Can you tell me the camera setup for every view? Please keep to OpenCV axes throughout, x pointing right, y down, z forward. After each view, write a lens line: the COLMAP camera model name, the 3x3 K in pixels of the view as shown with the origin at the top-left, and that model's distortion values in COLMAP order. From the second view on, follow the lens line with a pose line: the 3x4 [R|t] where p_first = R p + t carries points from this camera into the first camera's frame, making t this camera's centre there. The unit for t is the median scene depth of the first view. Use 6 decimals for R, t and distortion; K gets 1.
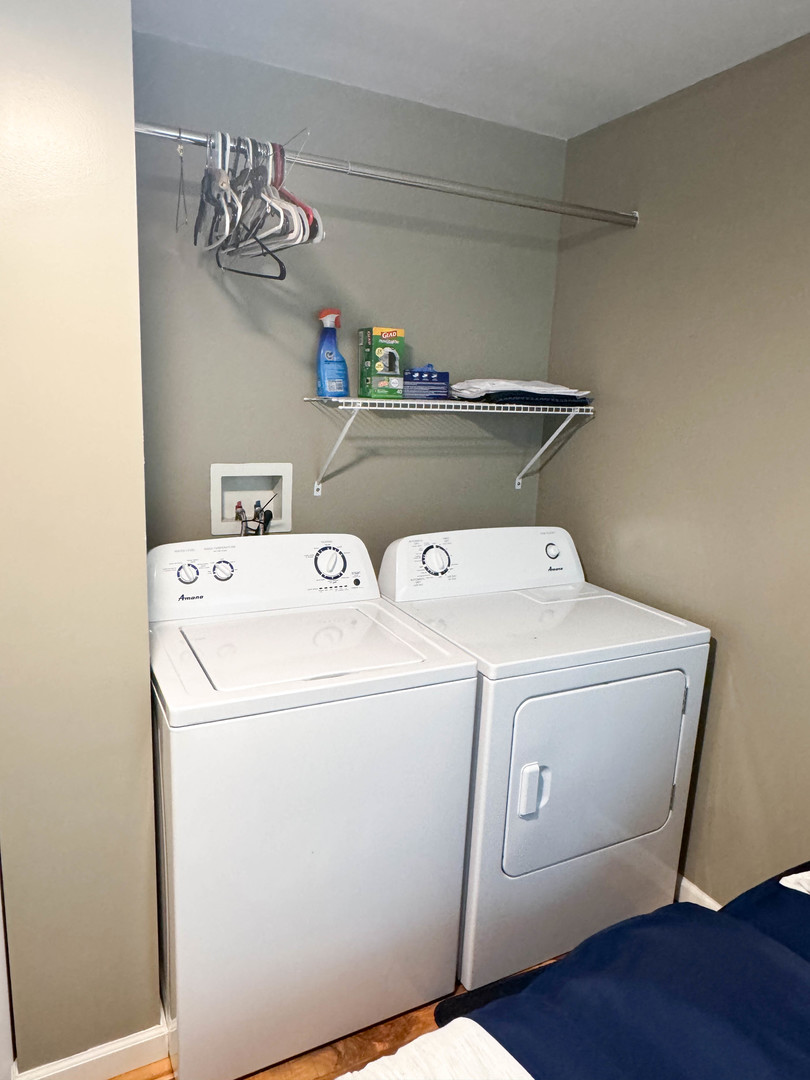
lens RADIAL K [[721.6, 0, 404.7], [0, 721.6, 538.1], [0, 0, 1]] dist [-0.005844, 0.005777]
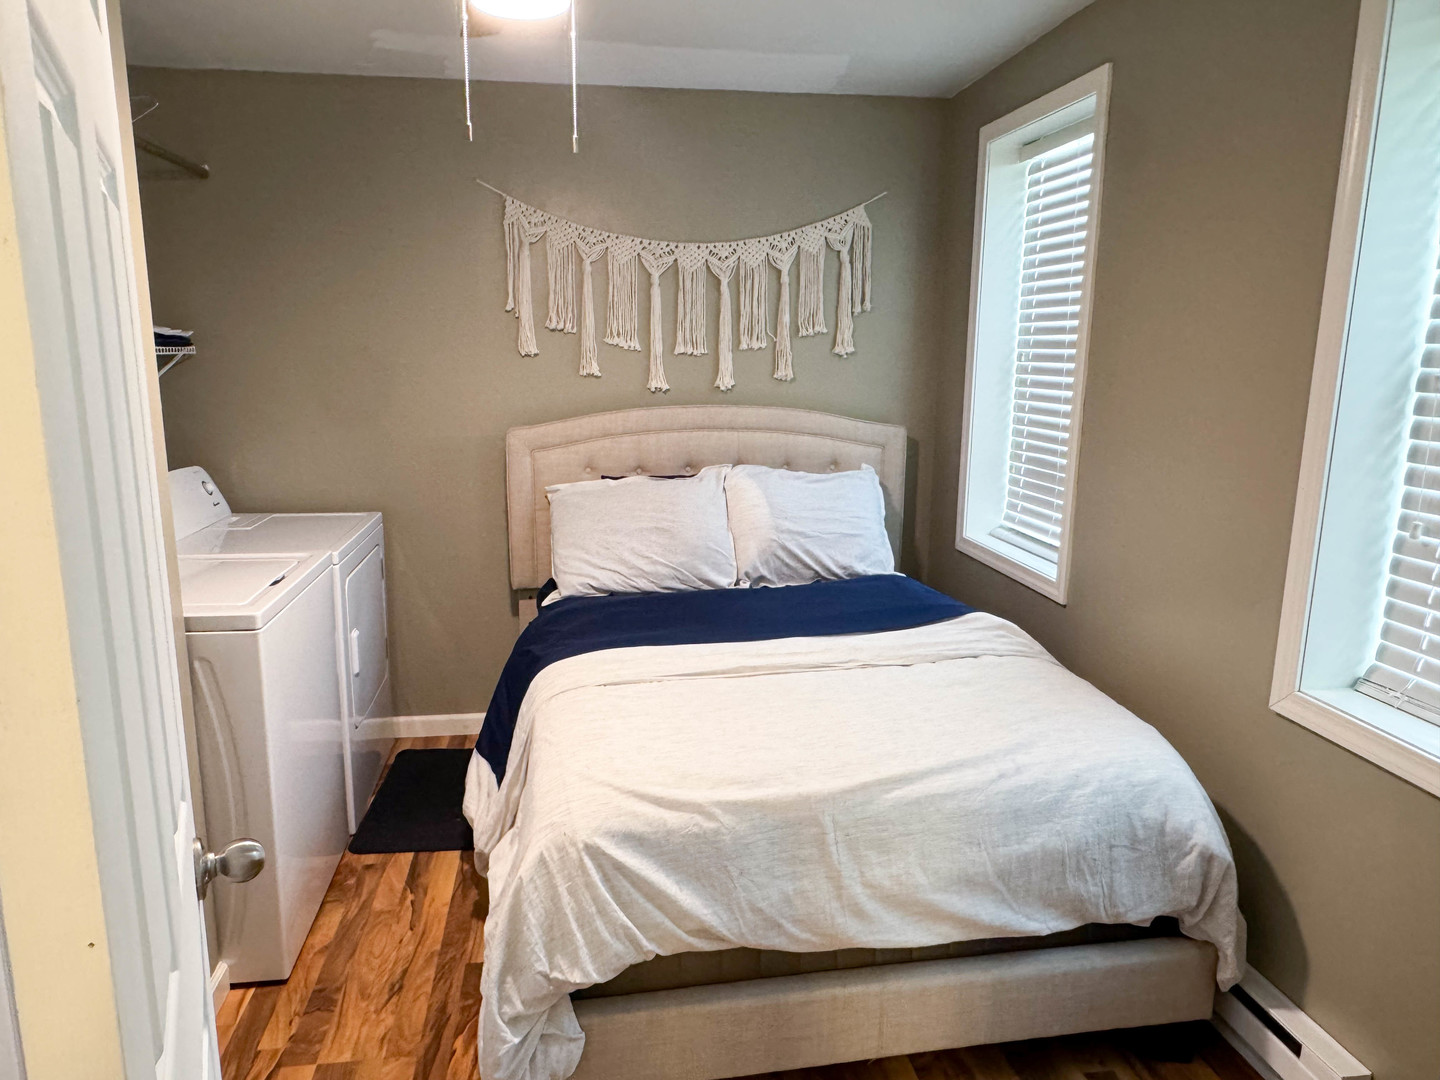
lens RADIAL K [[962.1, 0, 717.3], [0, 962.1, 541.2], [0, 0, 1]] dist [-0.005844, 0.005777]
pose [[0.301978, -0.229855, 0.925190, -0.856940], [0.191064, 0.965399, 0.177482, -0.013722], [-0.933972, 0.123175, 0.335446, -0.127856]]
